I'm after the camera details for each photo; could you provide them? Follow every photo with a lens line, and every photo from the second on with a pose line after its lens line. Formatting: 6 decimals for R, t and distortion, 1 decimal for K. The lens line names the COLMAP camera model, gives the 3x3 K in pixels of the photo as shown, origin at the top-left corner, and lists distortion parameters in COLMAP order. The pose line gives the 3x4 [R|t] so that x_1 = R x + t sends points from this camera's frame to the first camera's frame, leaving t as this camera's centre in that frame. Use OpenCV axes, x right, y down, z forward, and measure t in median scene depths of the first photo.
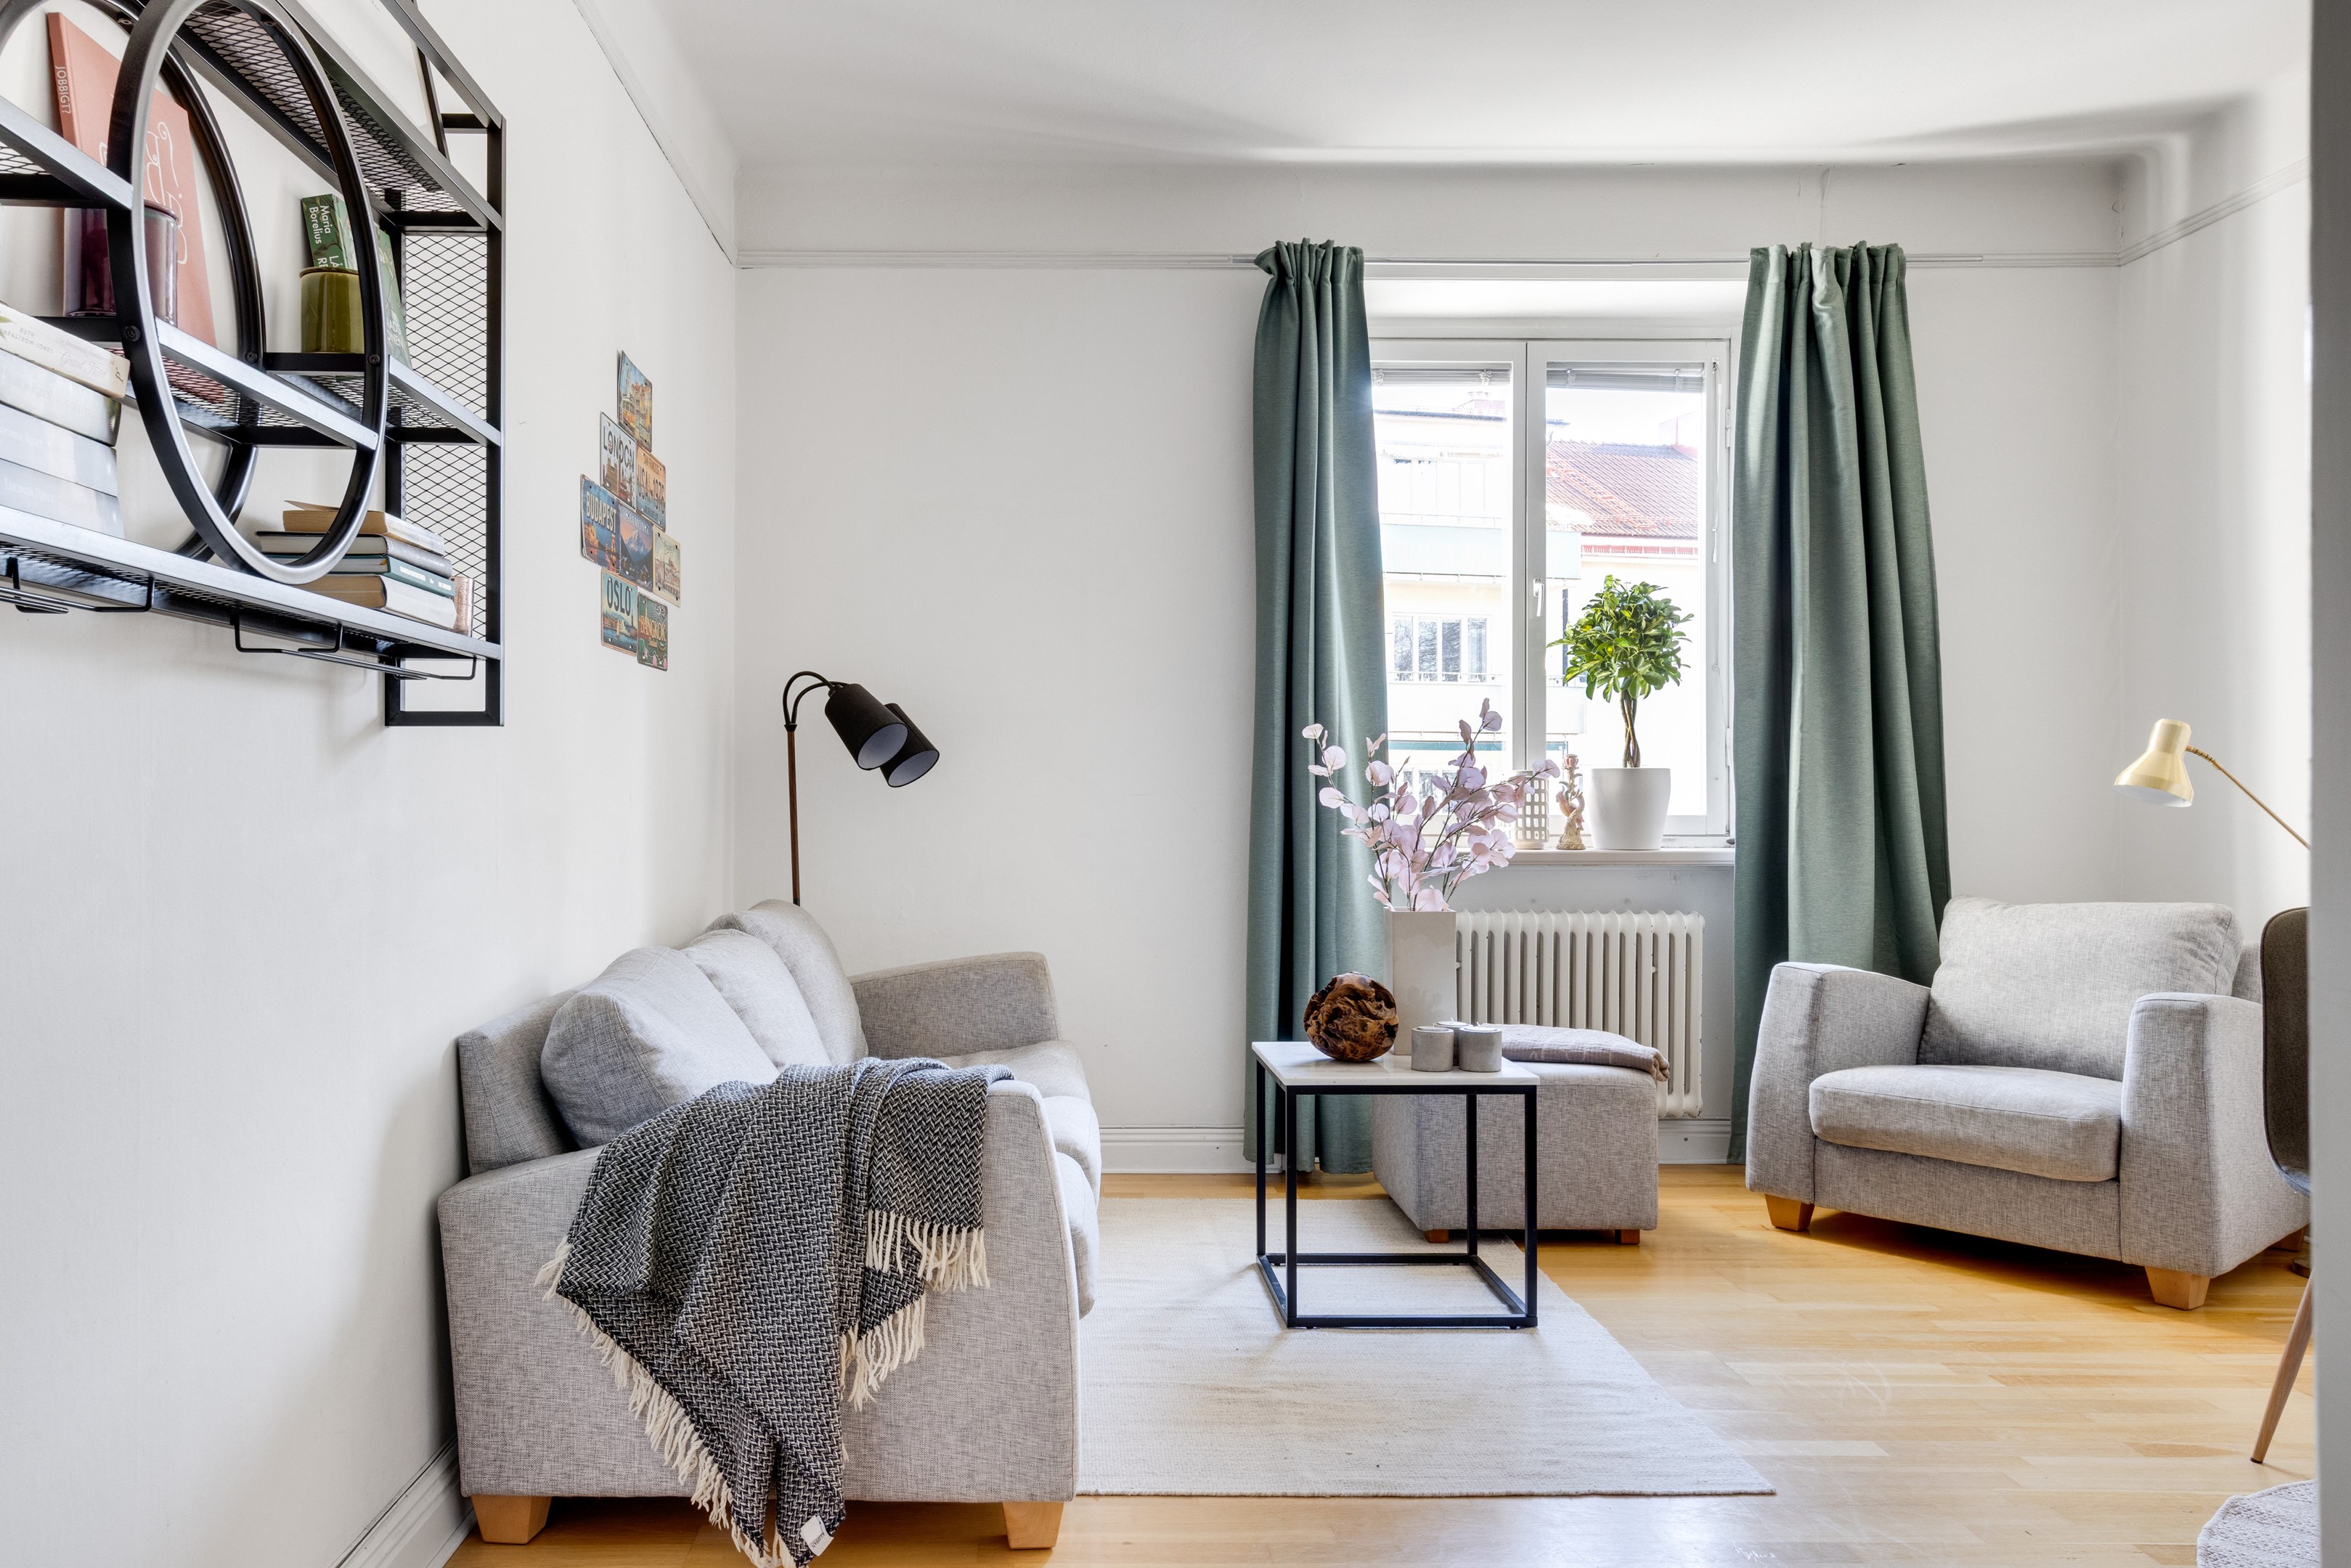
lens RADIAL K [[1836.8, 0, 1096.7], [0, 1836.8, 784.5], [0, 0, 1]] dist [0.013699, 0.001938]
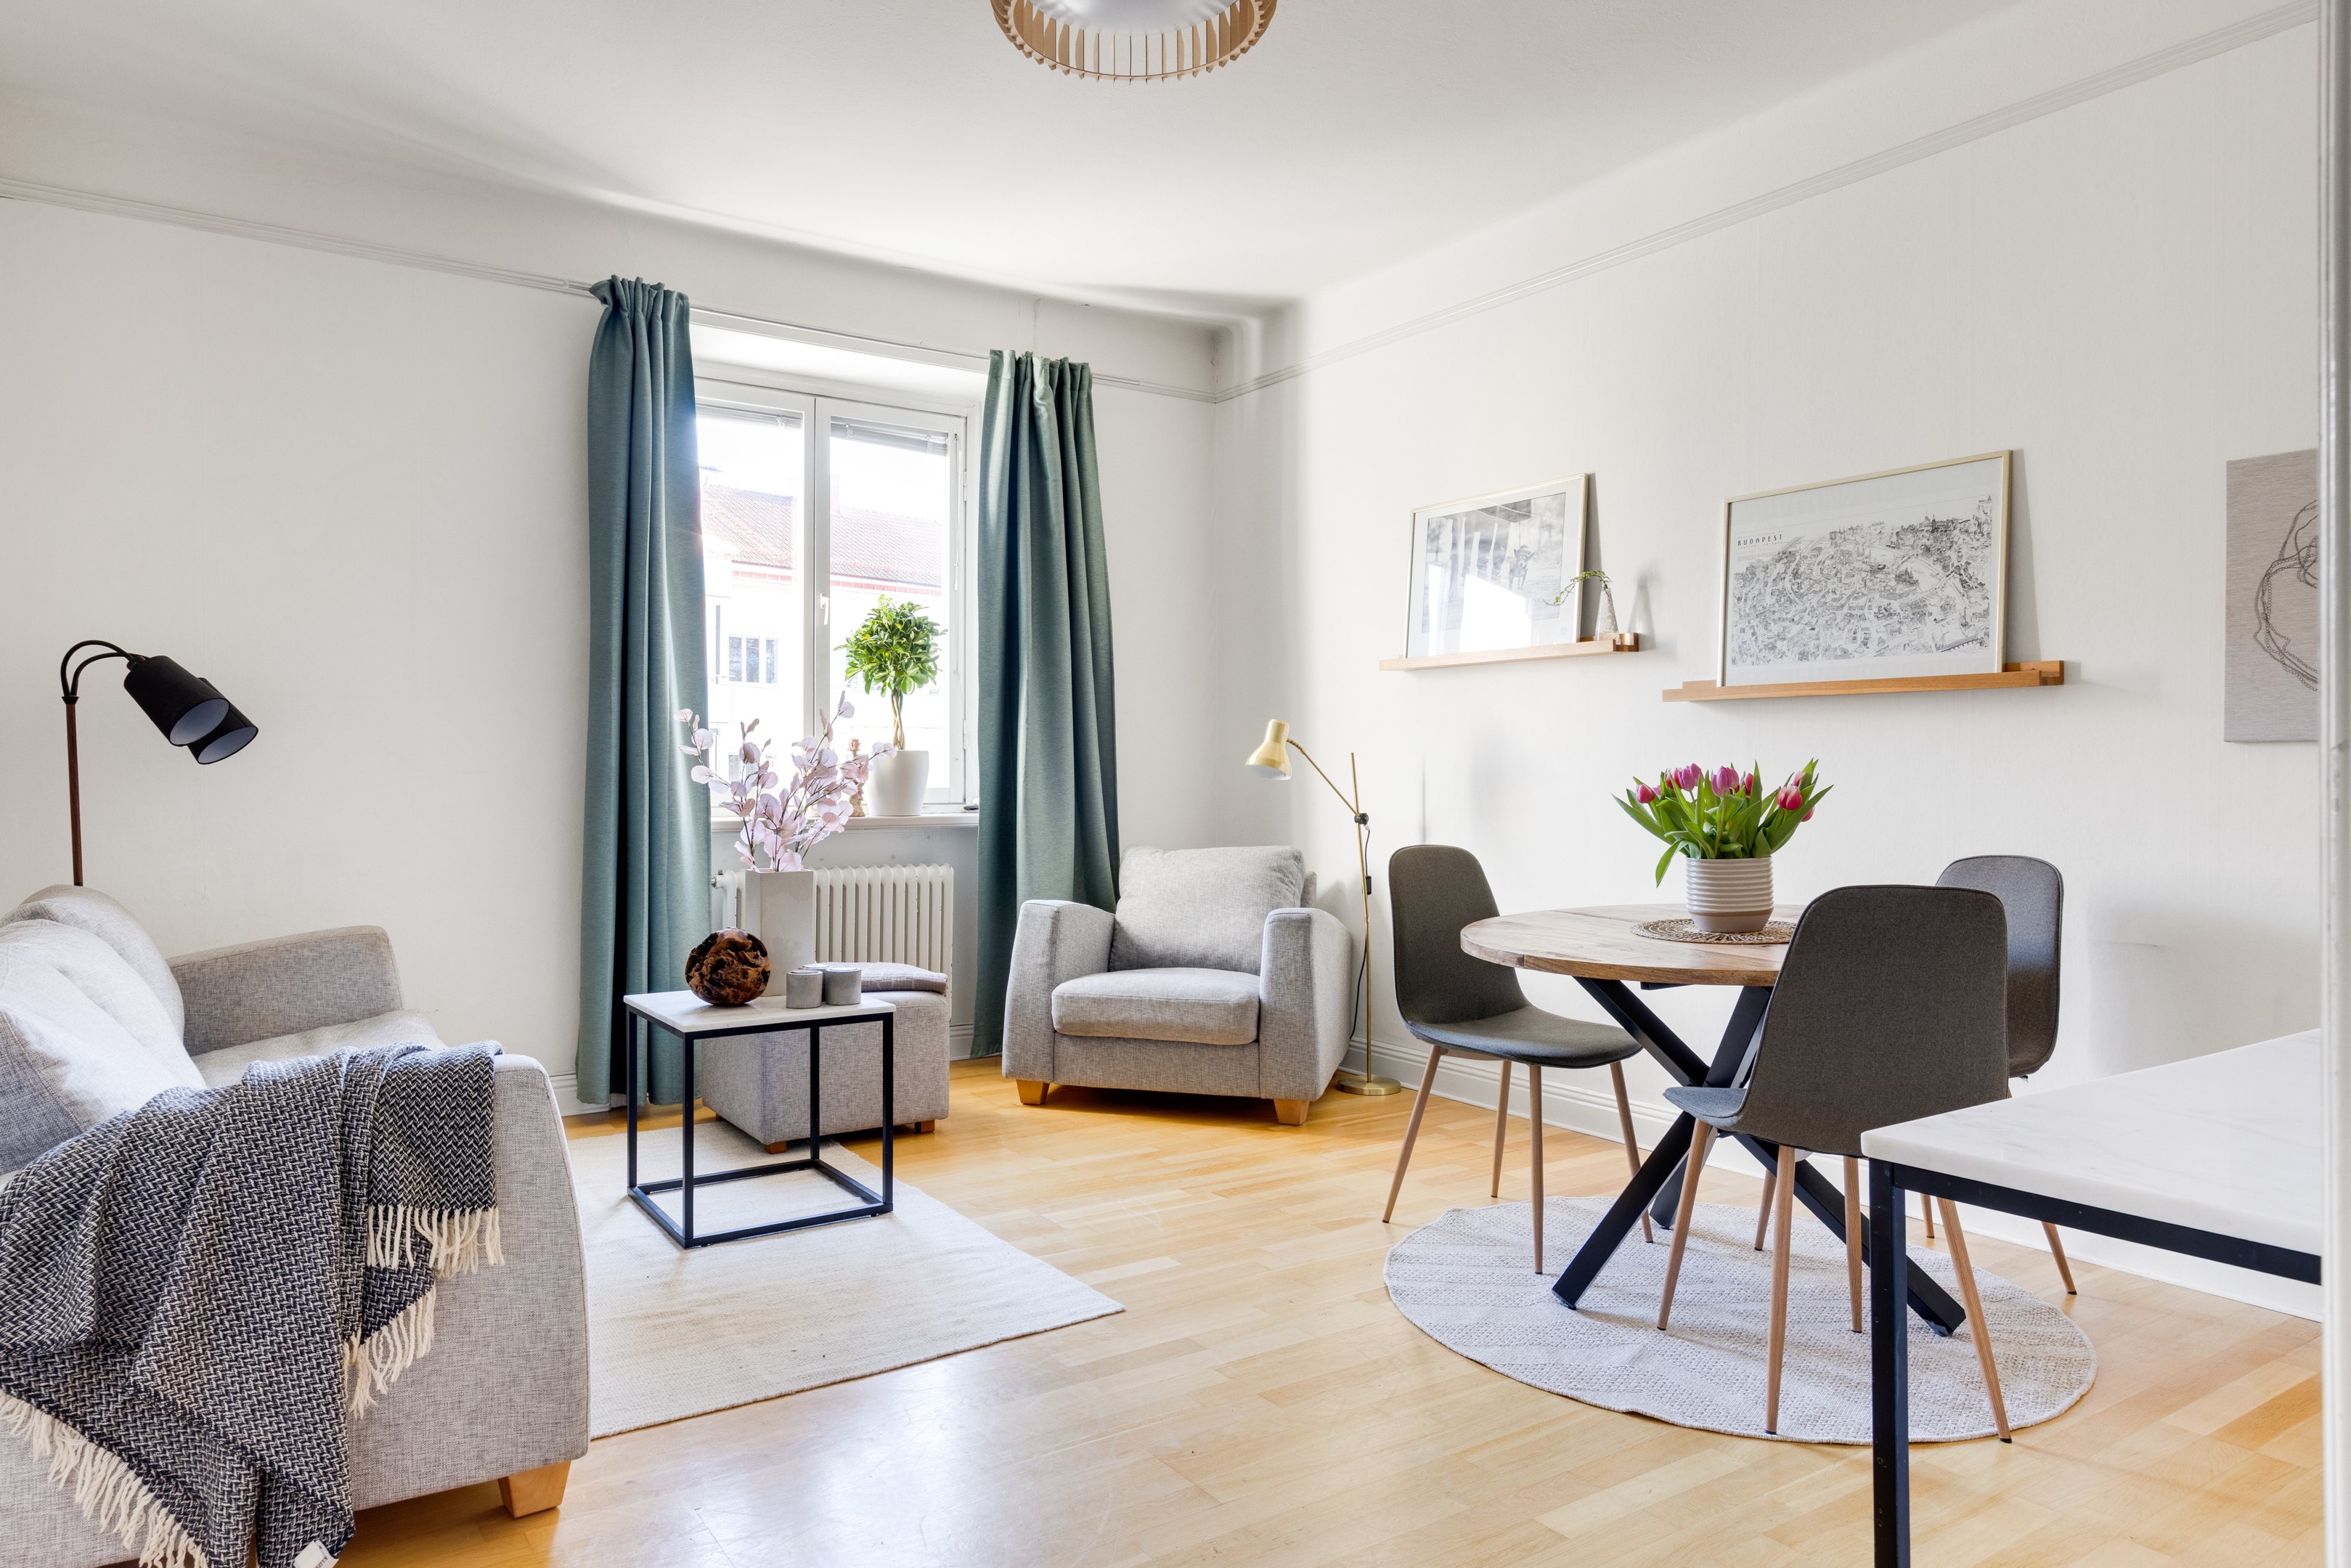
lens RADIAL K [[1460.2, 0, 1170.3], [0, 1460.2, 765.5], [0, 0, 1]] dist [0.002139, -0.000628]
pose [[0.840626, 0.002322, 0.541611, -0.105061], [-0.003034, 0.999995, 0.000423, 0.000373], [-0.541608, -0.001999, 0.840629, 0.077123]]
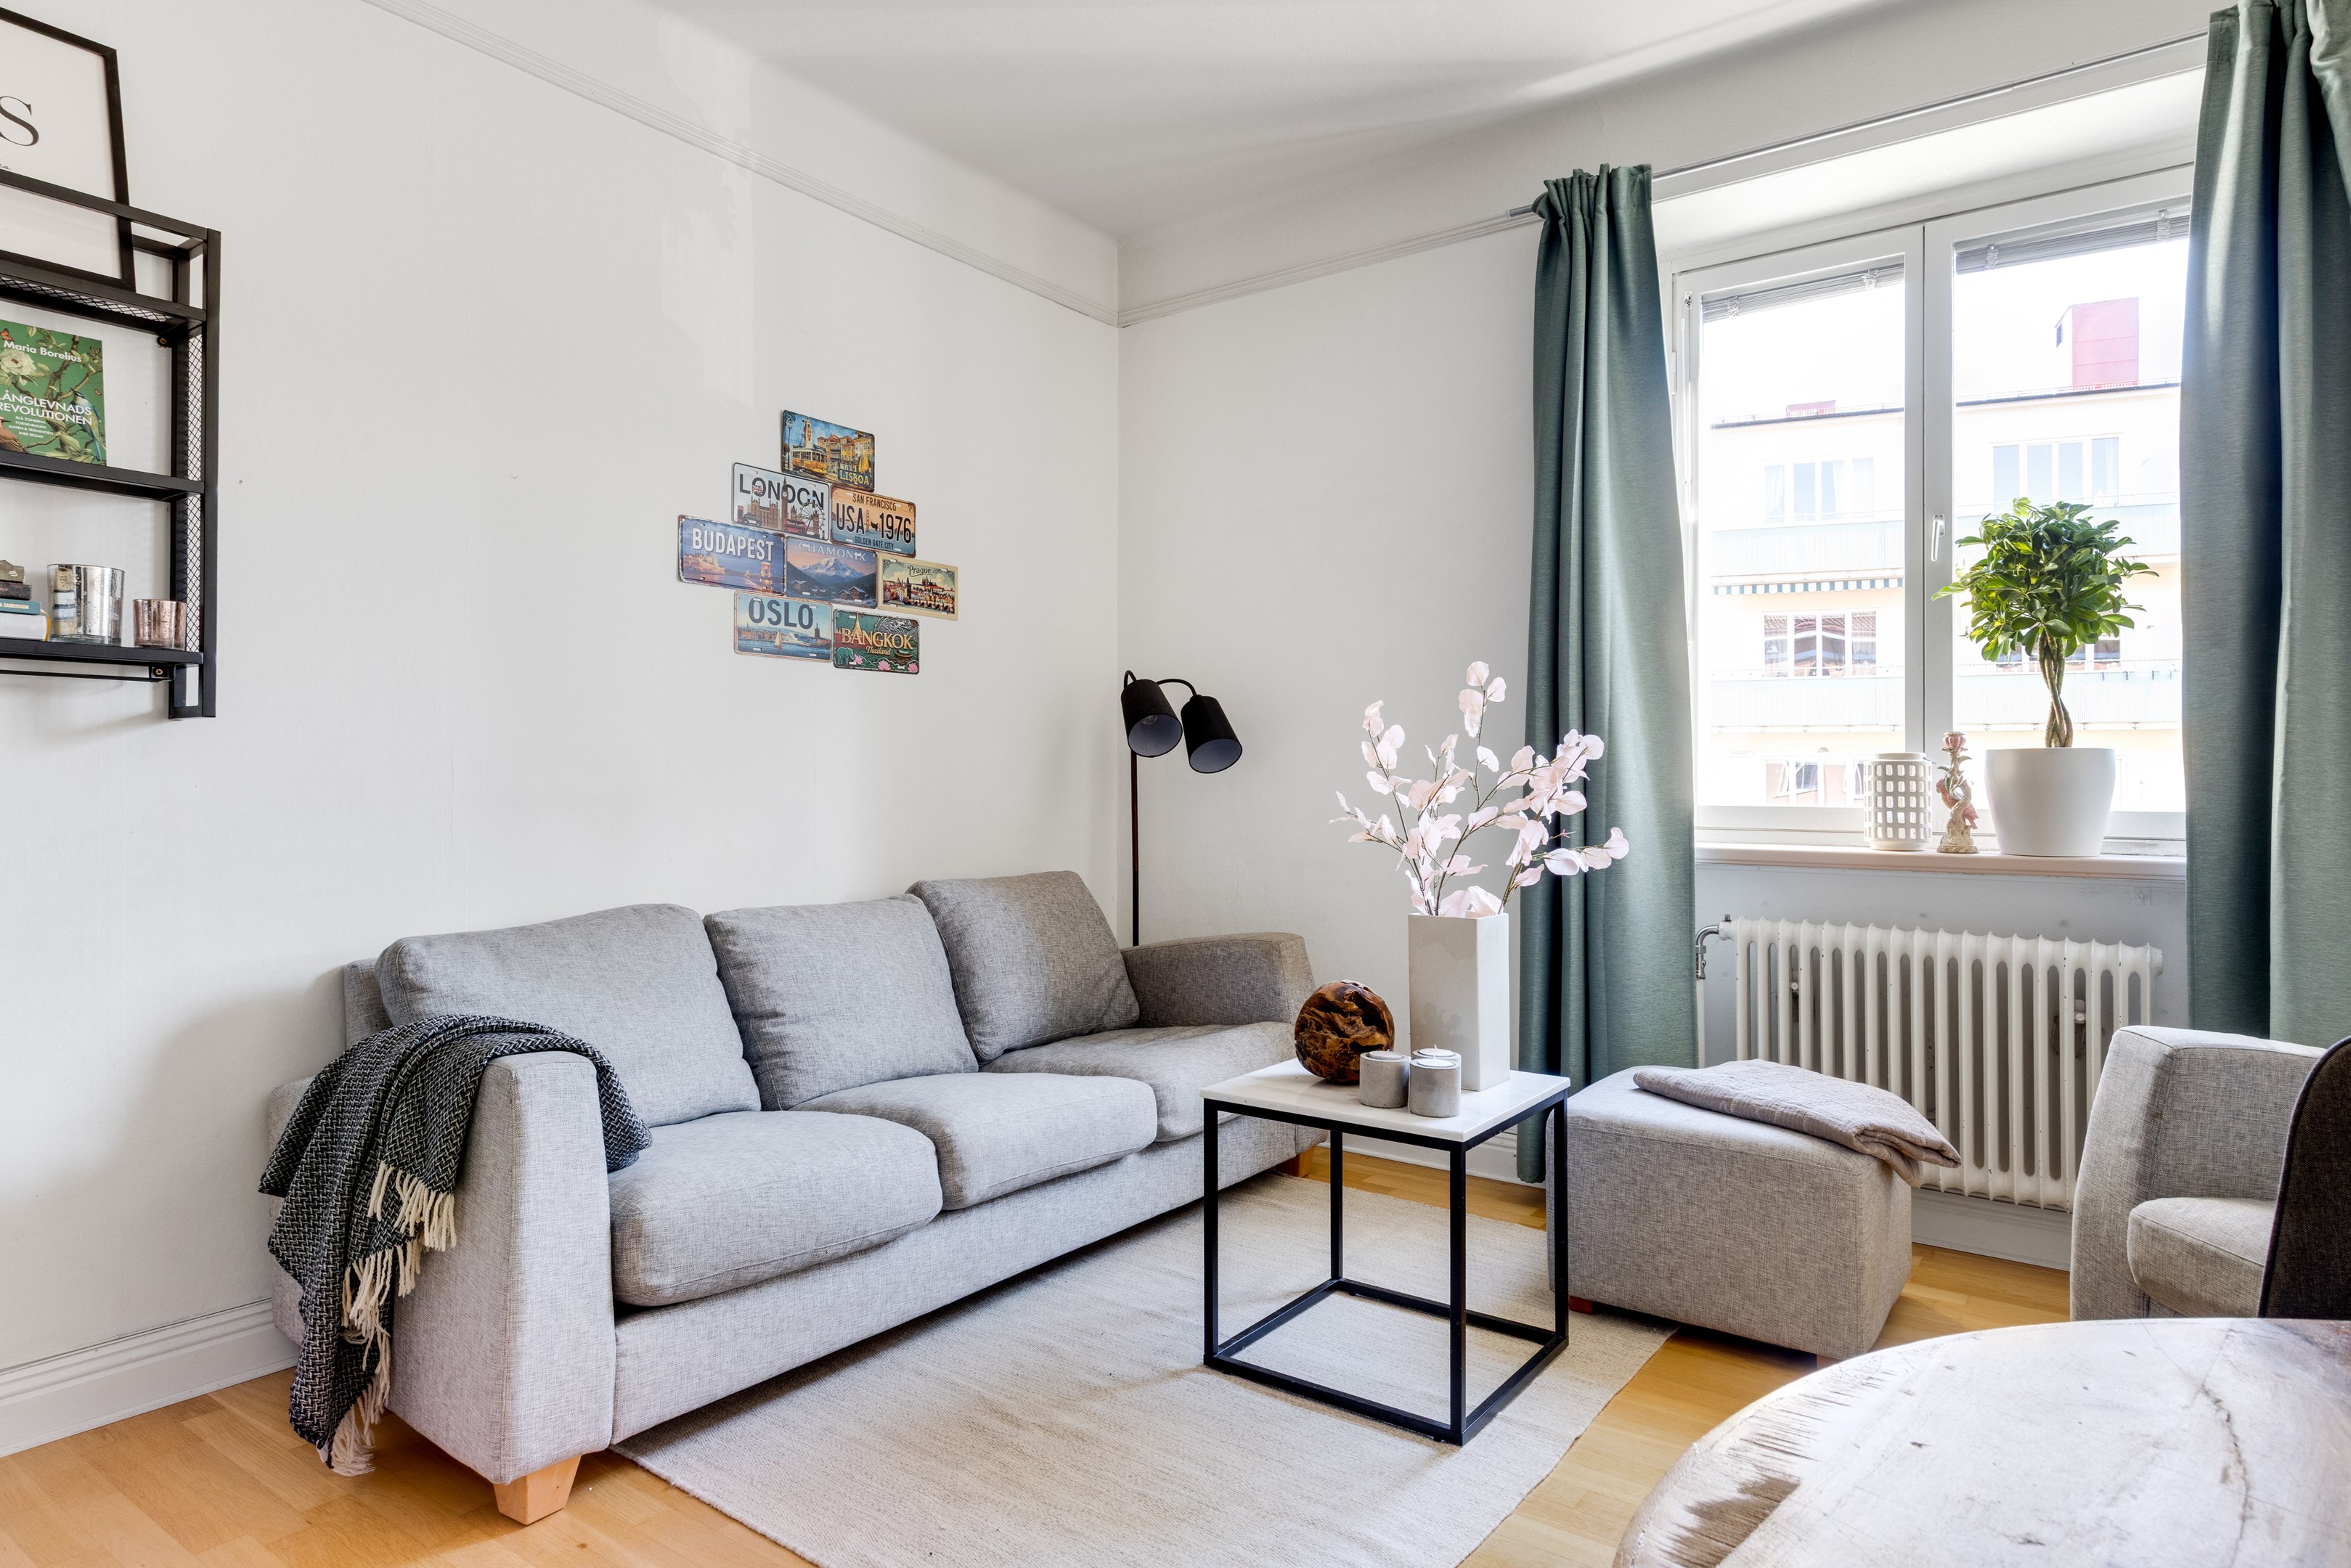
lens RADIAL K [[1412.7, 0, 1177.2], [0, 1412.7, 764.8], [0, 0, 1]] dist [0.014750, -0.001844]
pose [[0.779137, -0.004307, -0.626839, 0.431381], [-0.001846, 0.999956, -0.009164, 0.004455], [0.626851, 0.008297, 0.779095, 0.360365]]
